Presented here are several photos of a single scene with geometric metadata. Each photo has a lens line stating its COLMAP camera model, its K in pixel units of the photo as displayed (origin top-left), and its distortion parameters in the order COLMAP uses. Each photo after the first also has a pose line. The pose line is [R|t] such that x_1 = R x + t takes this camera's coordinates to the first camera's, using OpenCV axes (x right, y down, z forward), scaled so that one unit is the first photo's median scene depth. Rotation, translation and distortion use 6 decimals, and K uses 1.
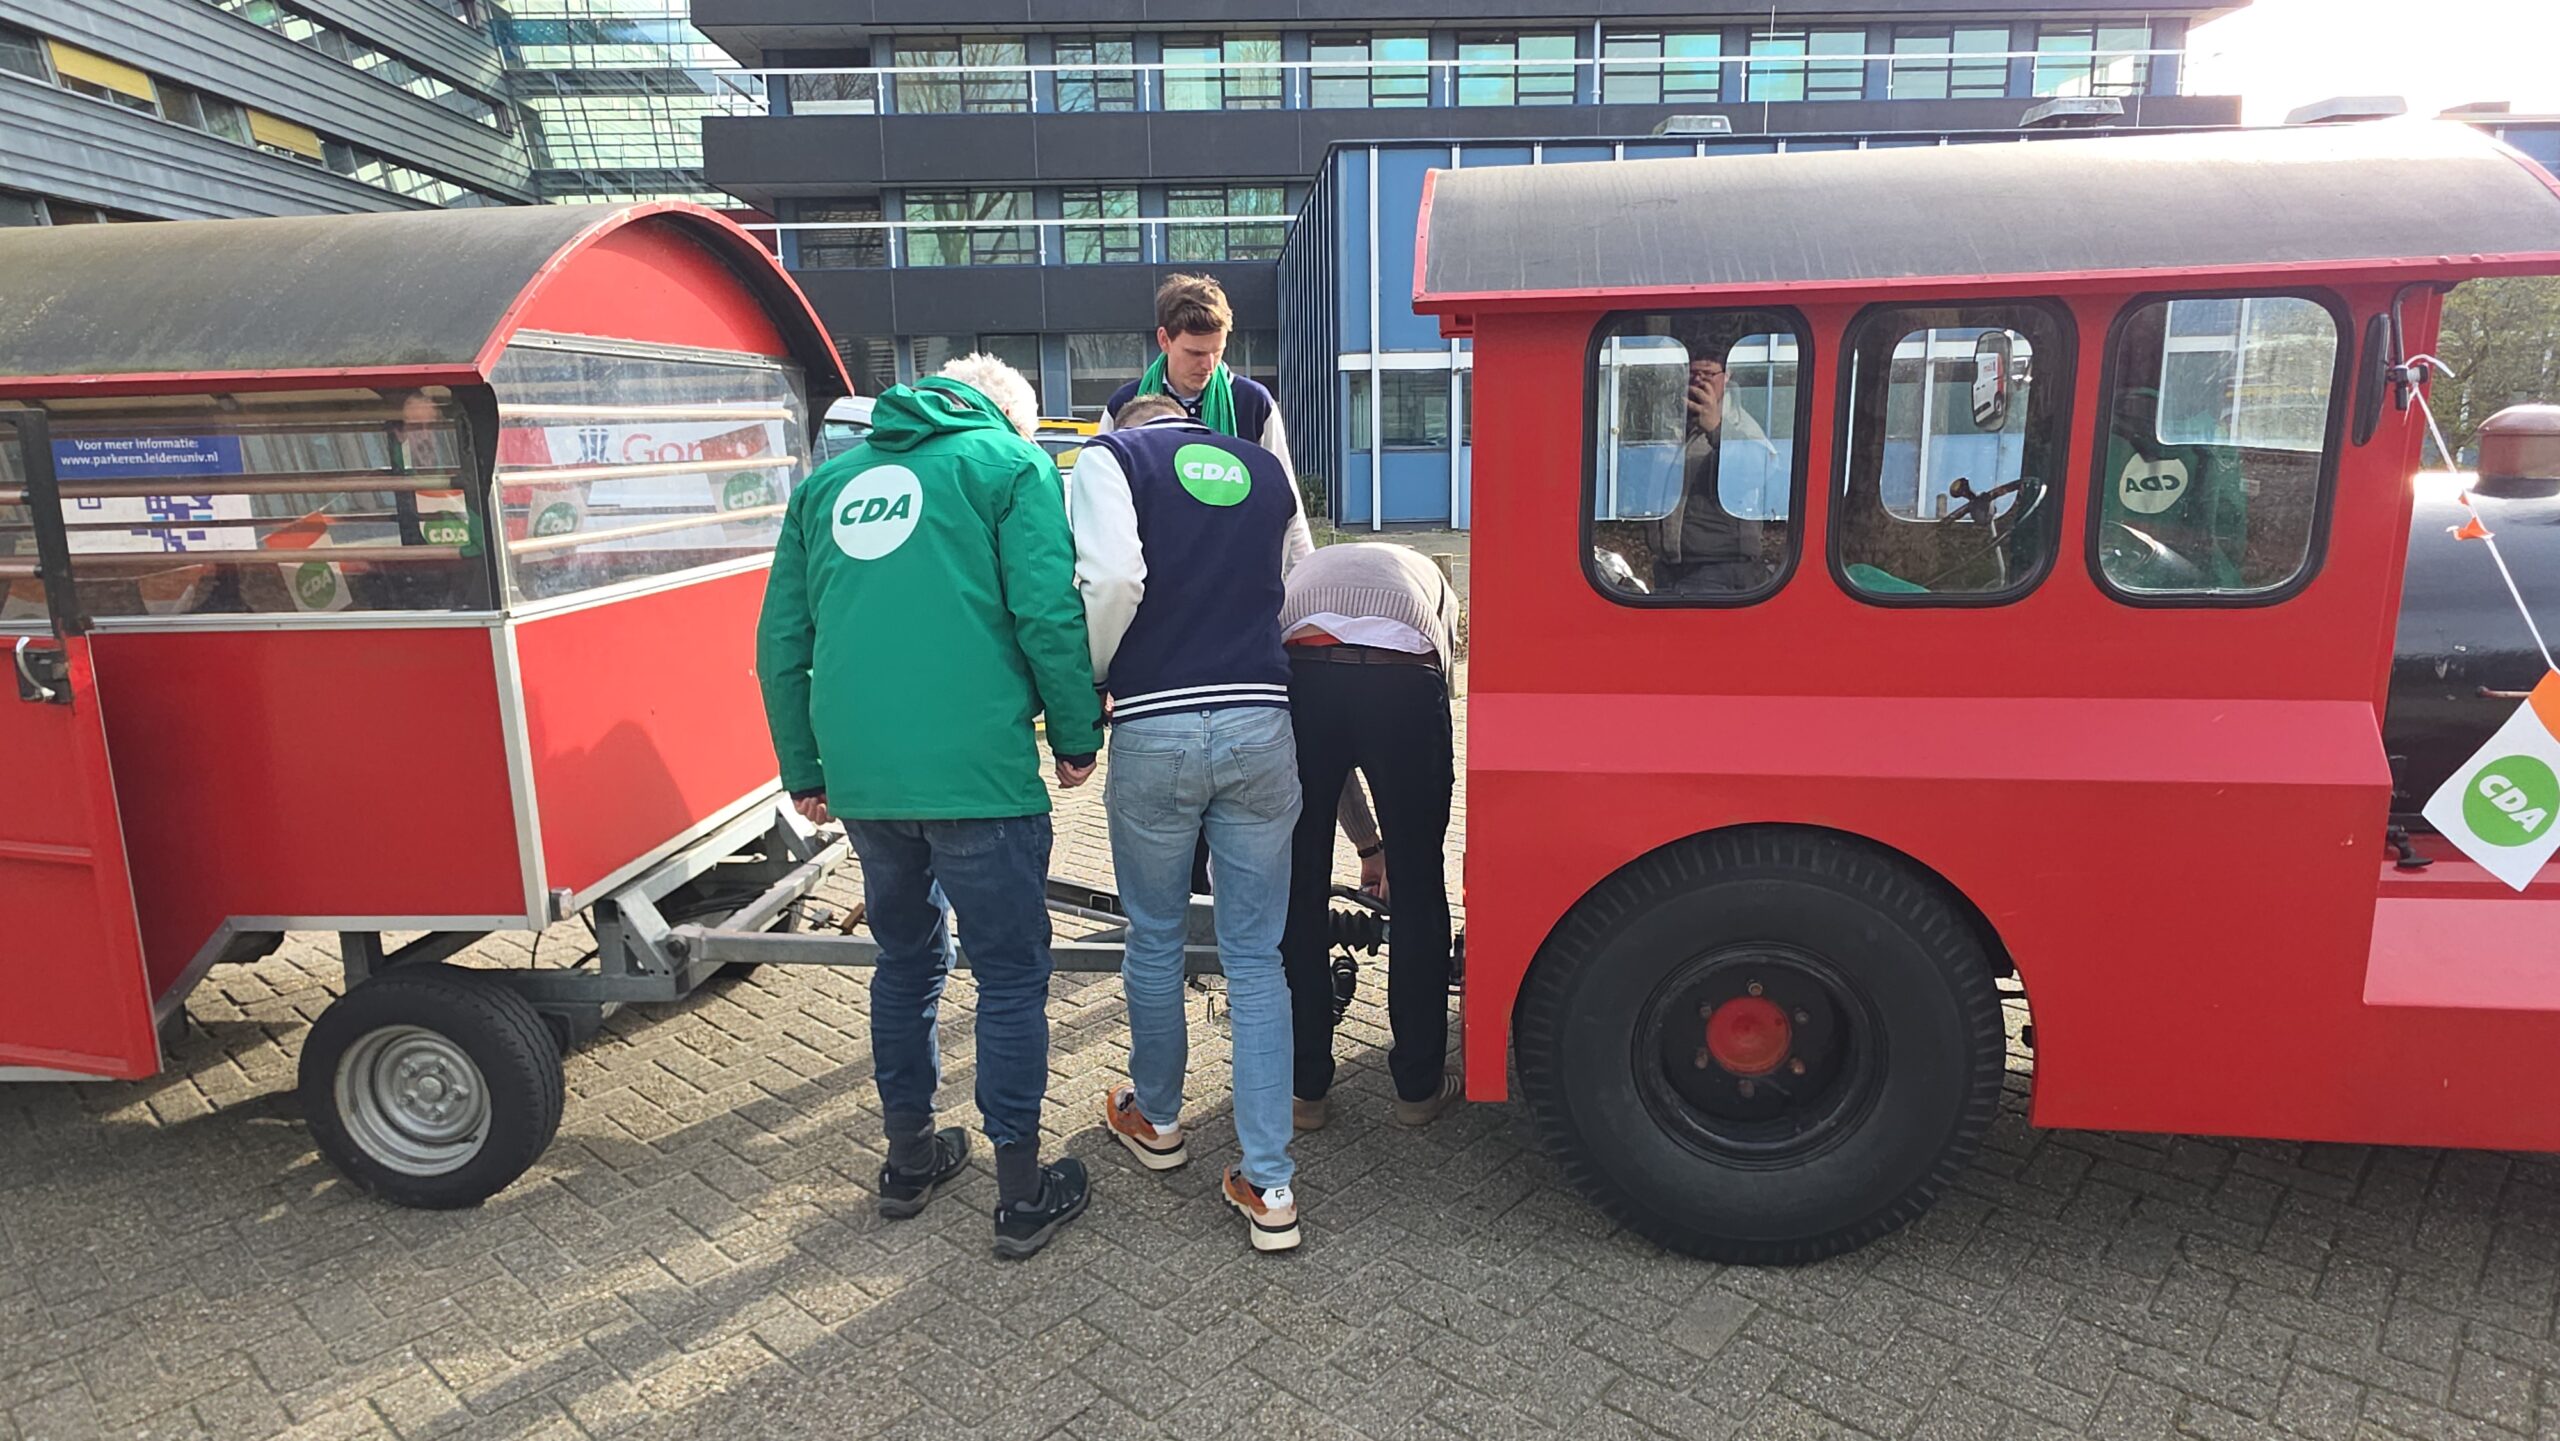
lens RADIAL K [[1506.3, 0, 1267.0], [0, 1506.3, 727.8], [0, 0, 1]] dist [0.001114, -0.001497]
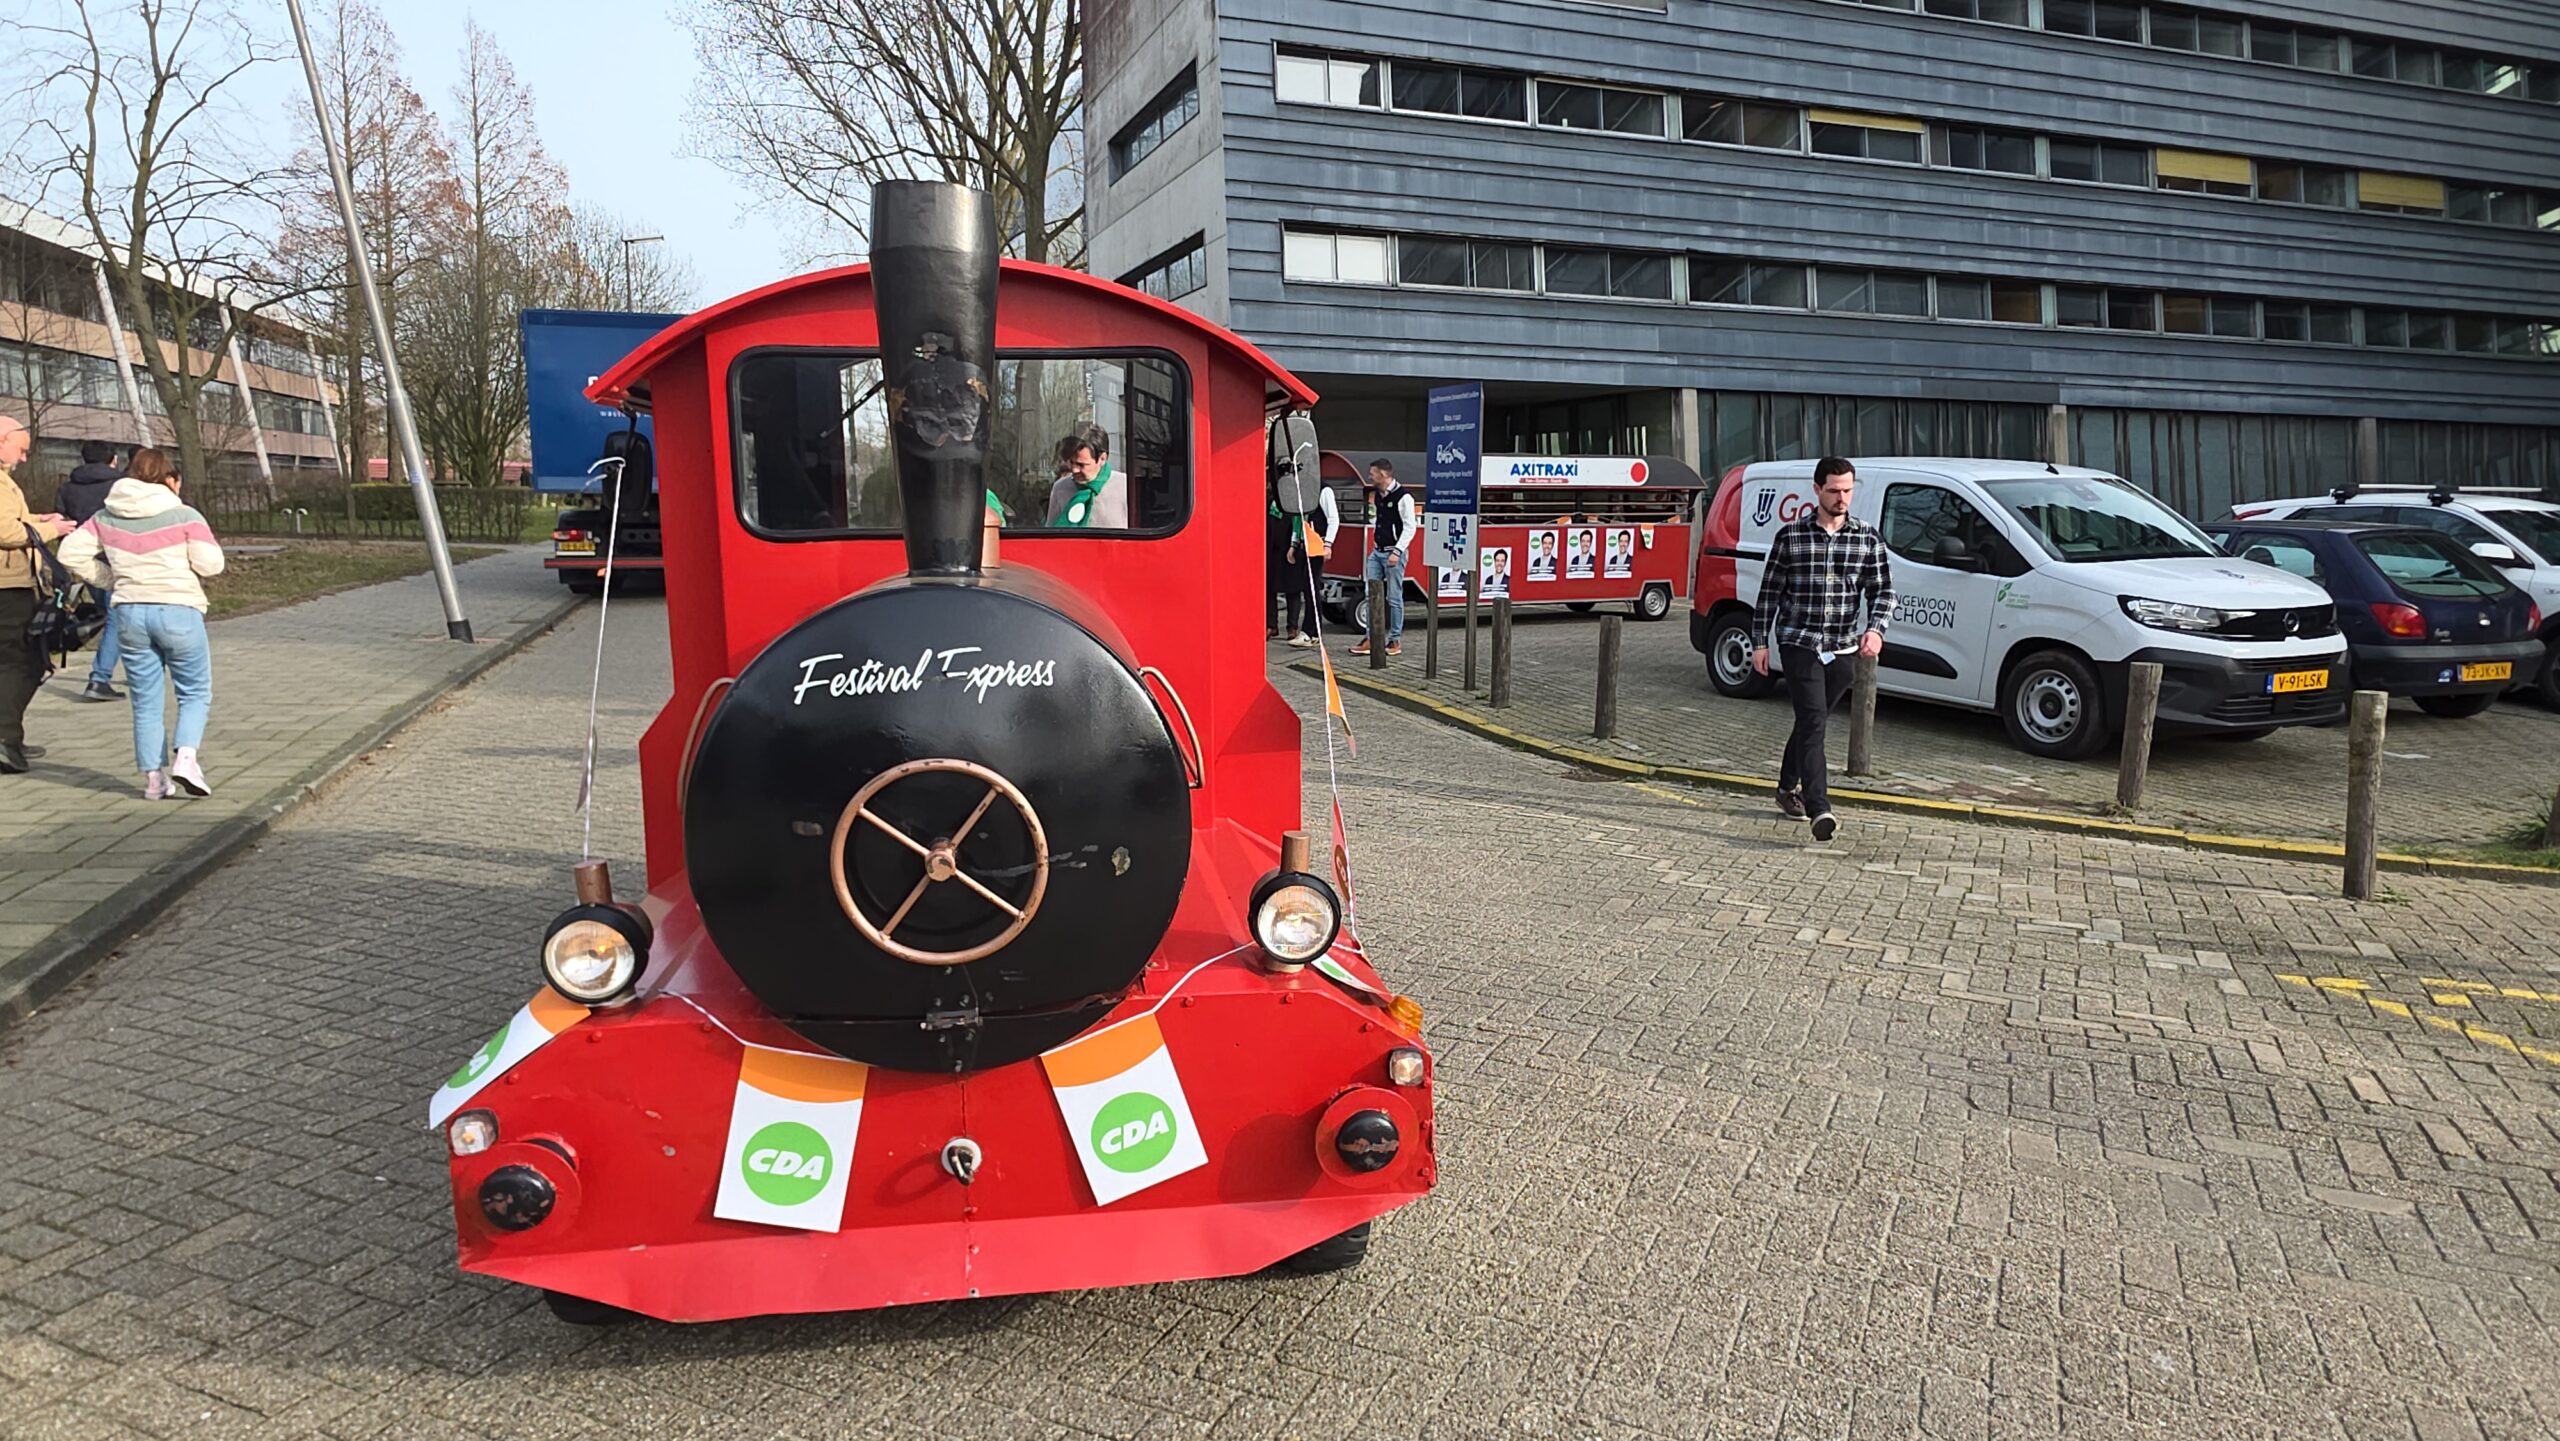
lens RADIAL K [[1506.3, 0, 1267.0], [0, 1506.3, 727.8], [0, 0, 1]] dist [0.001114, -0.001497]
pose [[0.268644, 0.170401, -0.948047, 0.118244], [-0.204105, 0.971949, 0.116861, -0.014186], [0.941367, 0.162107, 0.295888, 0.058907]]
